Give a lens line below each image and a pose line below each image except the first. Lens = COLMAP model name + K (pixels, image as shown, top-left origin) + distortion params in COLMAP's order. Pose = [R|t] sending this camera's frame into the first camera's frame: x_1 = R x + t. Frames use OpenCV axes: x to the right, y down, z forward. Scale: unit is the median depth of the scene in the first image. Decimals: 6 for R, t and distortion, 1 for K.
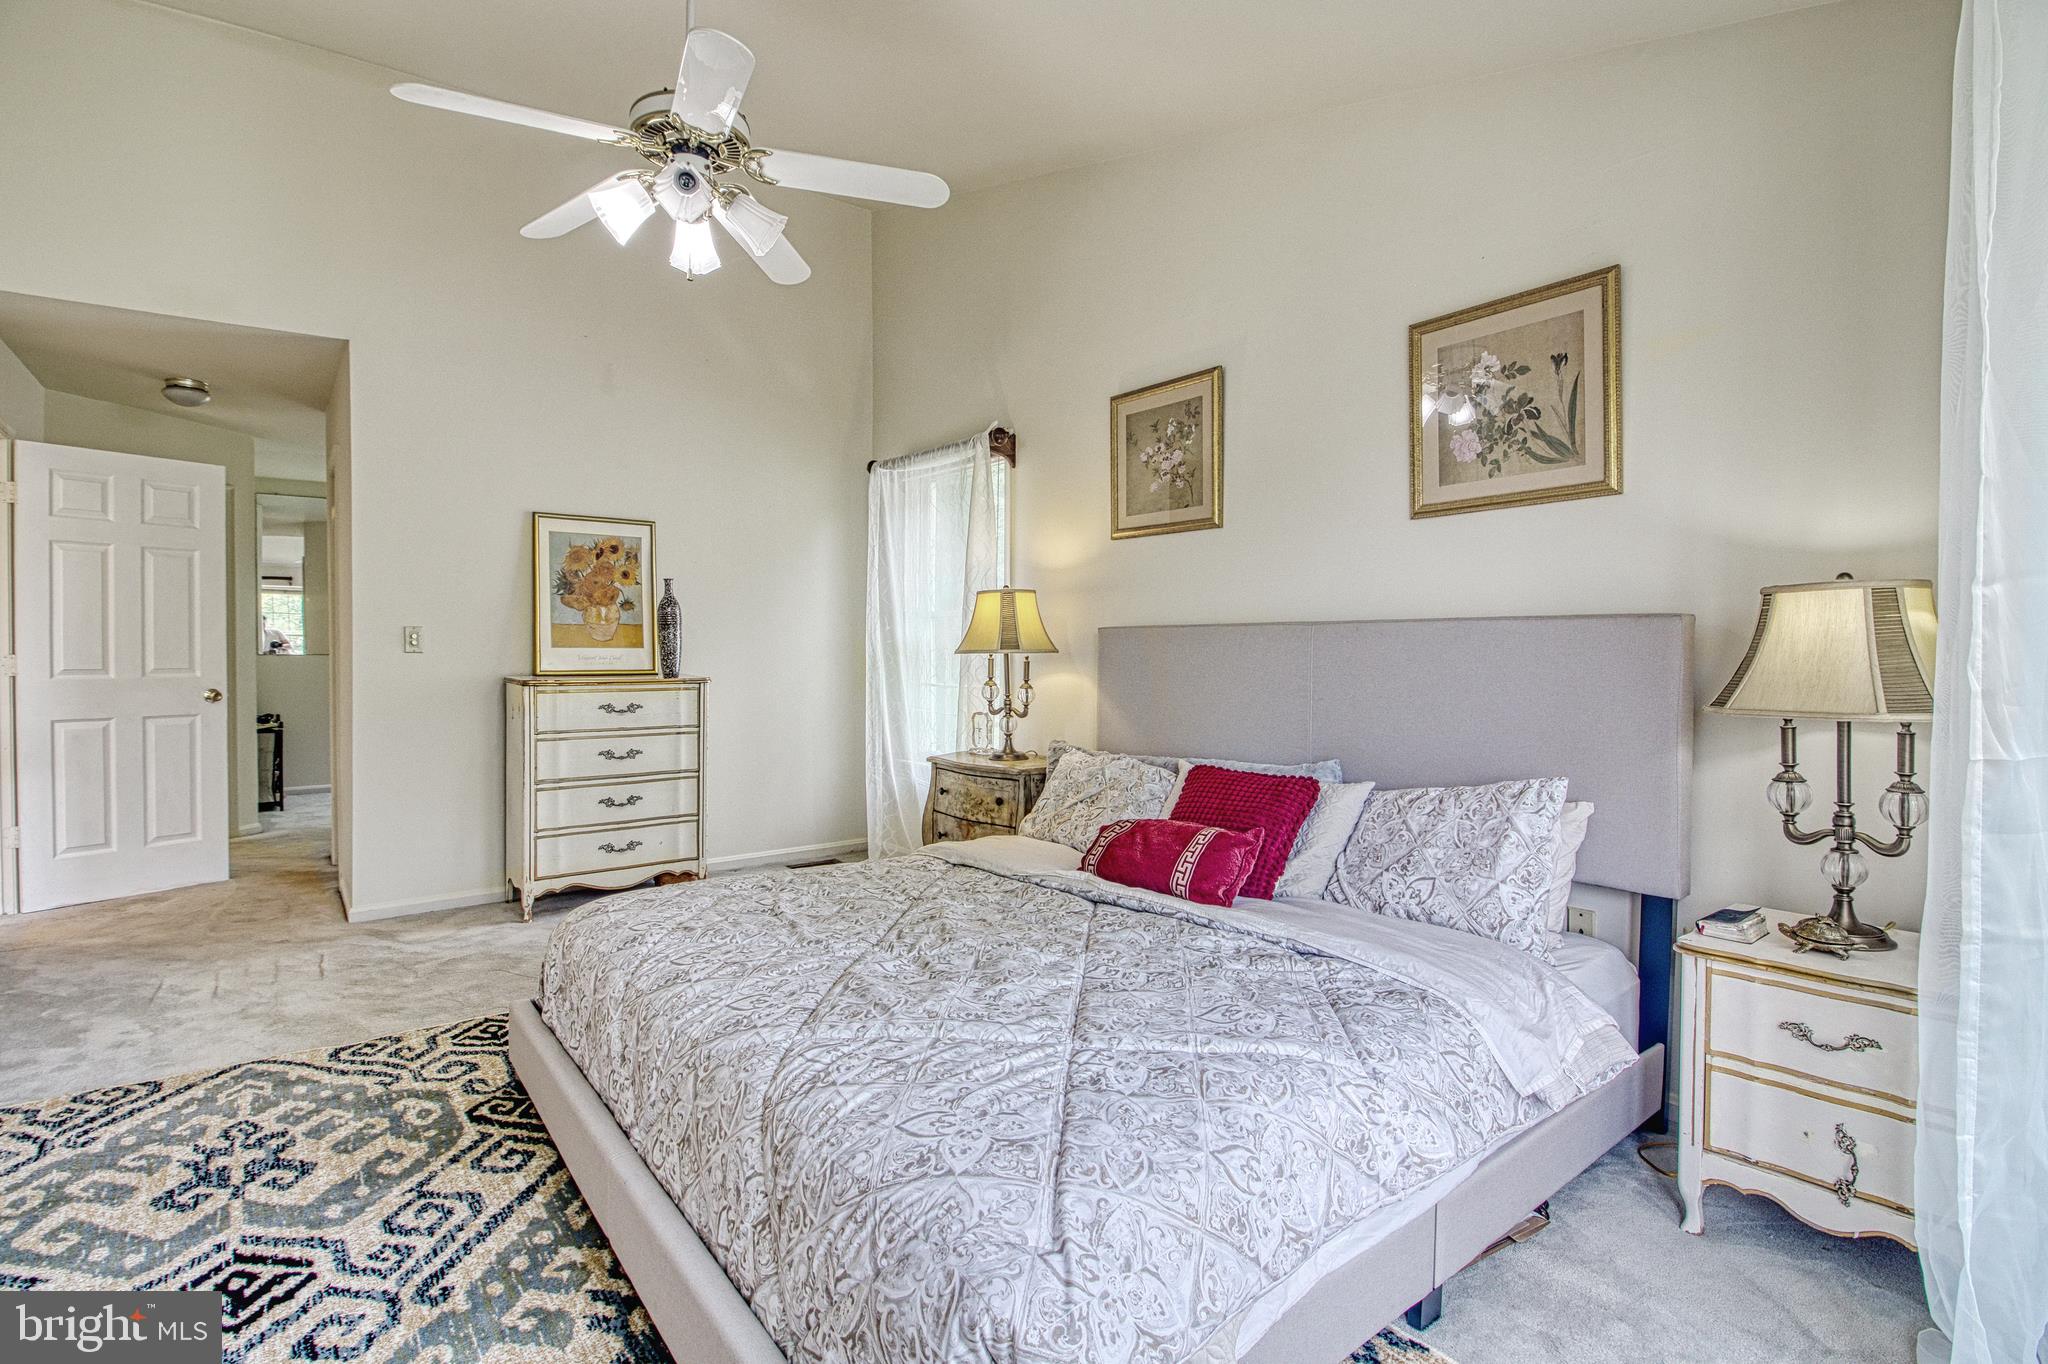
lens RADIAL K [[995.2, 0, 1015.6], [0, 995.2, 658.6], [0, 0, 1]] dist [-0.000349, -0.013734]
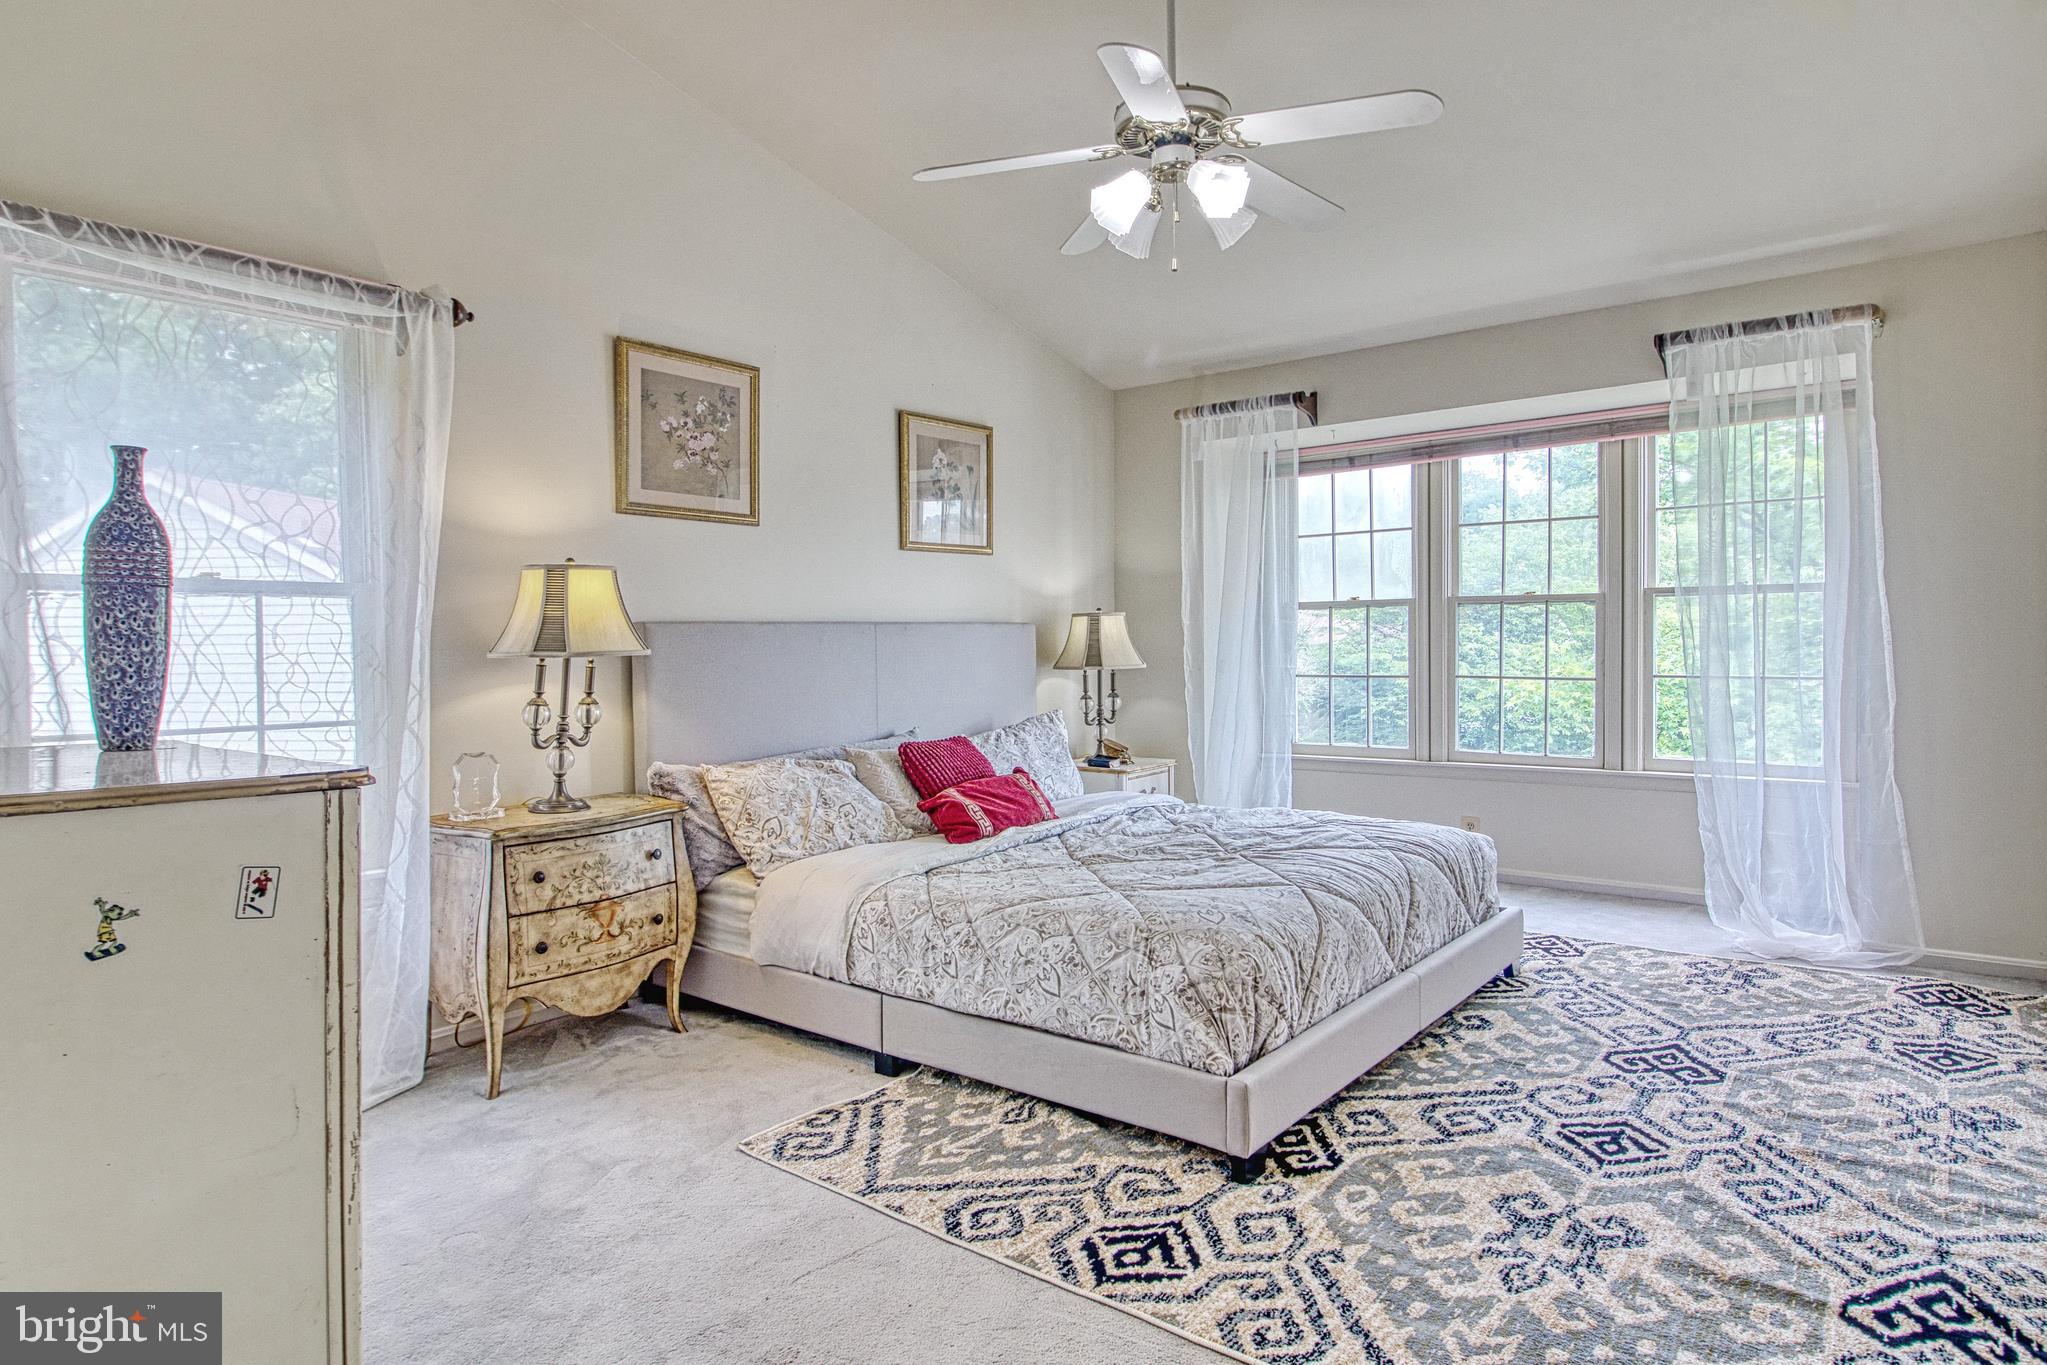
lens RADIAL K [[1170.4, 0, 1027.8], [0, 1170.4, 656.6], [0, 0, 1]] dist [0.001290, -0.009982]
pose [[-0.254757, -0.013397, 0.966912, -1.705510], [0.023802, 0.999514, 0.020120, -0.027129], [-0.966712, 0.028140, -0.254314, 1.741426]]
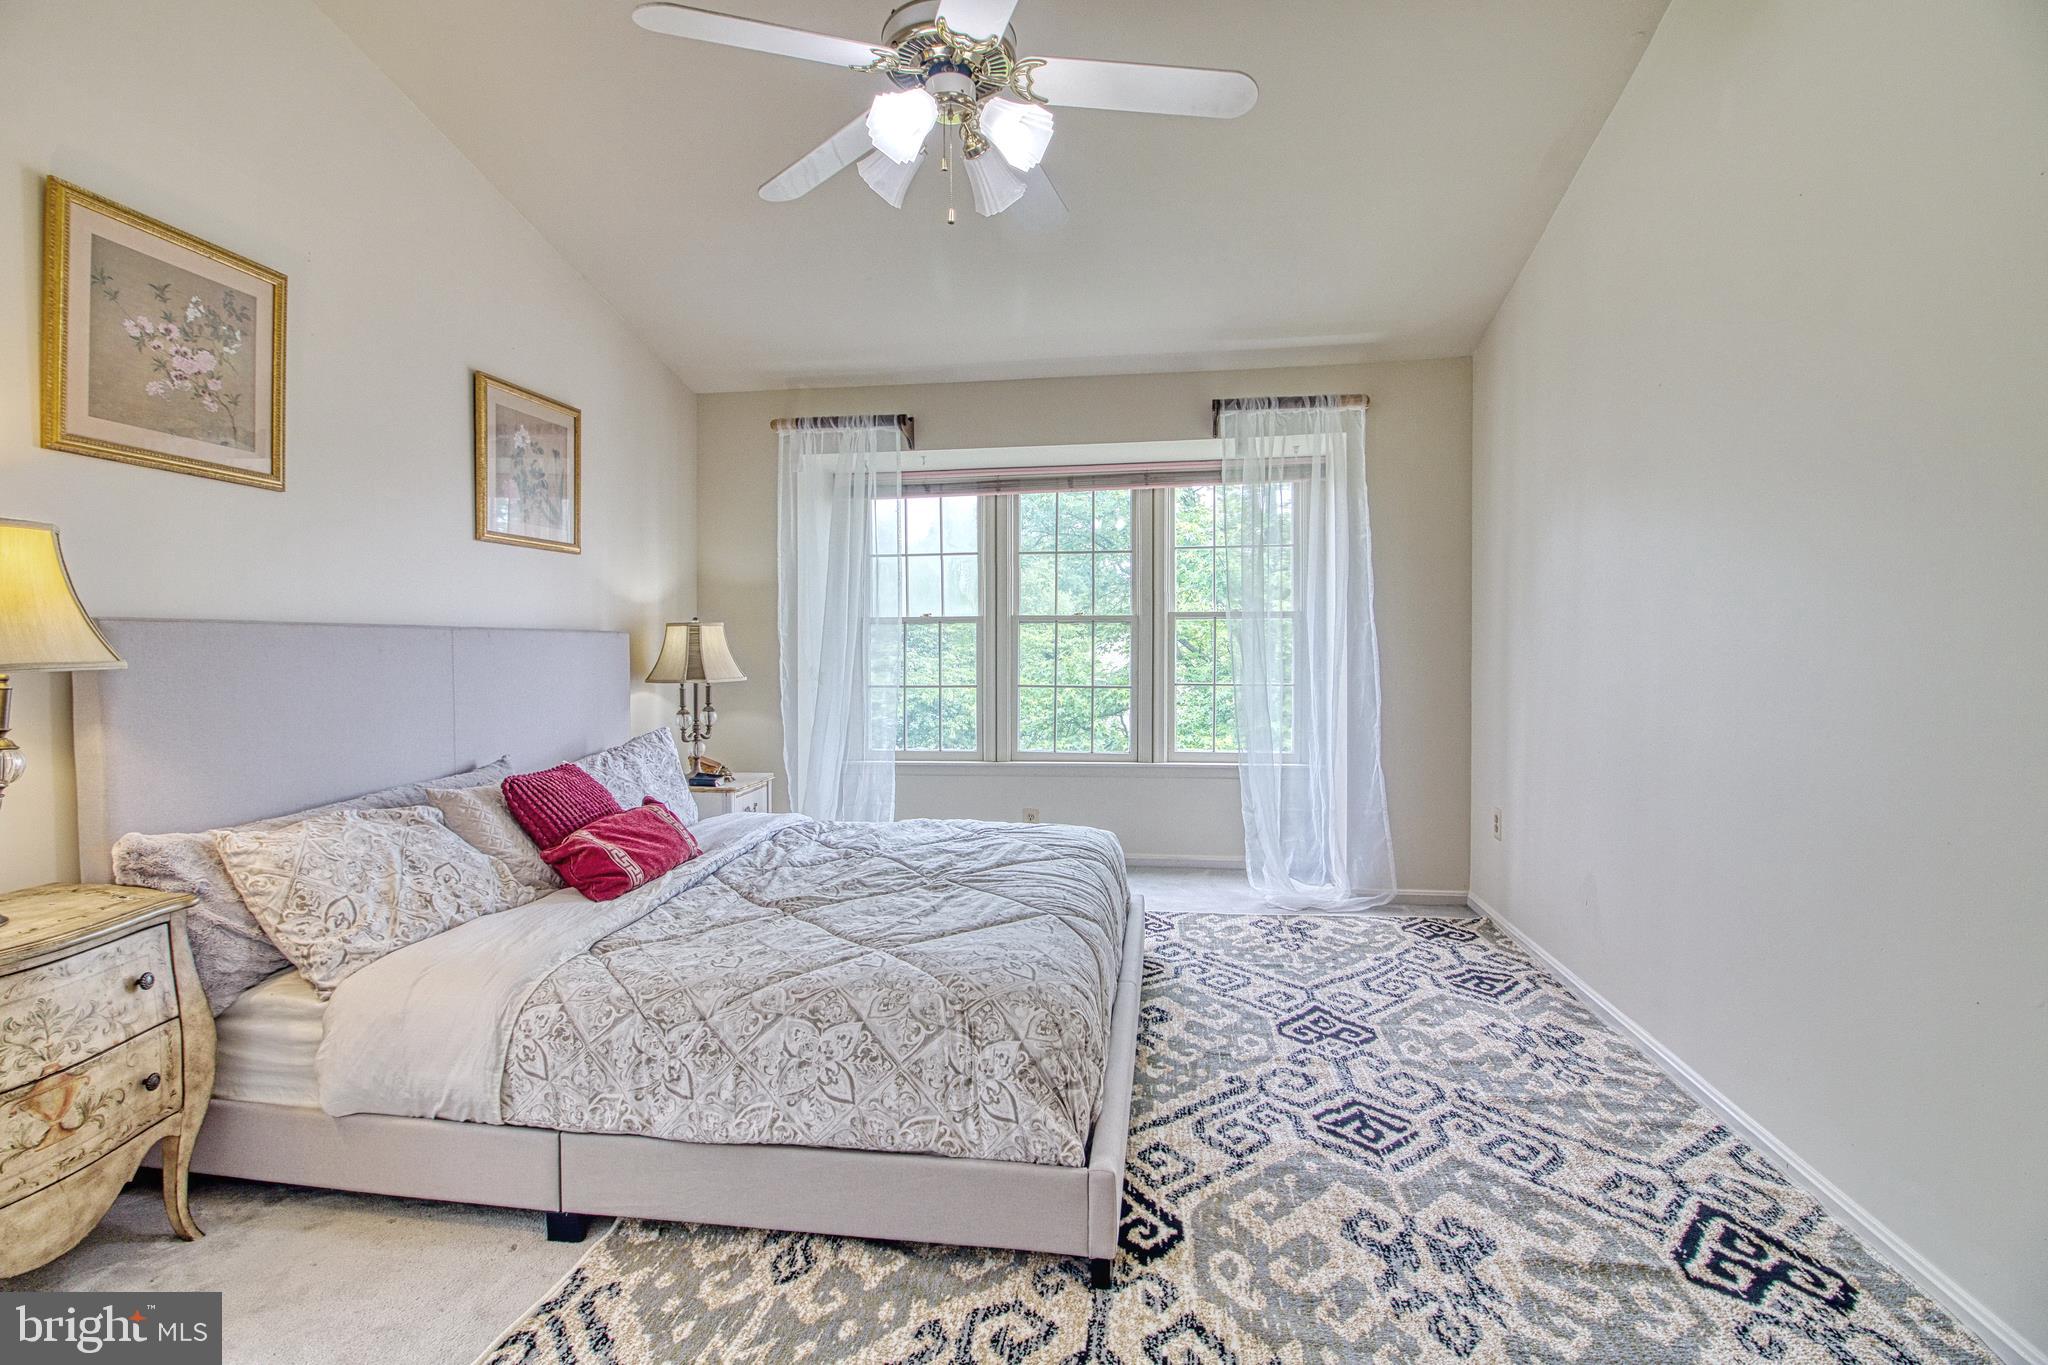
lens RADIAL K [[963.6, 0, 1021.8], [0, 963.6, 669.1], [0, 0, 1]] dist [0.000671, -0.014500]
pose [[-0.703075, -0.014034, 0.710977, -1.155587], [0.011604, 0.999446, 0.031202, -0.026087], [-0.711021, 0.030188, -0.702522, 1.863390]]
